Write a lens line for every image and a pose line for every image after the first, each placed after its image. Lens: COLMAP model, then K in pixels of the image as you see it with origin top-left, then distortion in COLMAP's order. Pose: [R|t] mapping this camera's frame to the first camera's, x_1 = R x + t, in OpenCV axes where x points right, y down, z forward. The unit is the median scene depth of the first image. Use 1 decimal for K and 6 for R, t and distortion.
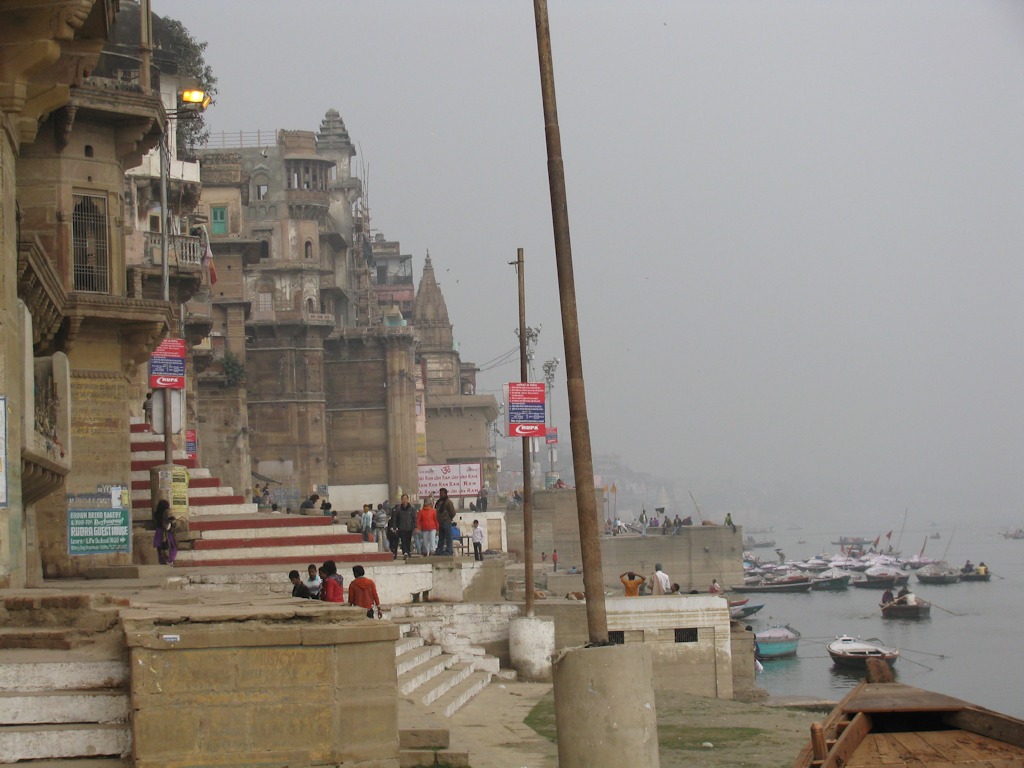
lens RADIAL K [[2591.3, 0, 510.9], [0, 2591.3, 384.9], [0, 0, 1]] dist [0.104020, 0.000000]
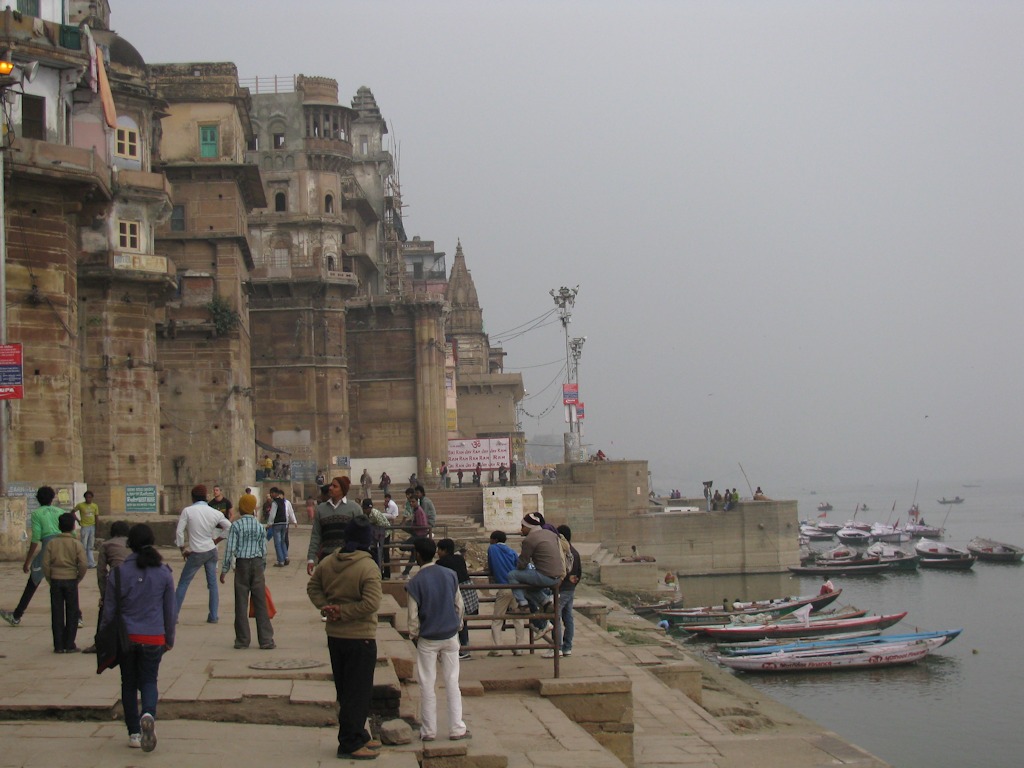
lens RADIAL K [[1633.1, 0, 513.2], [0, 1633.1, 383.1], [0, 0, 1]] dist [-0.038662, 0.000000]
pose [[0.999999, -0.000722, -0.001187, -0.011415], [0.000709, 0.999939, -0.011059, 0.018702], [0.001195, 0.011058, 0.999938, 0.417124]]
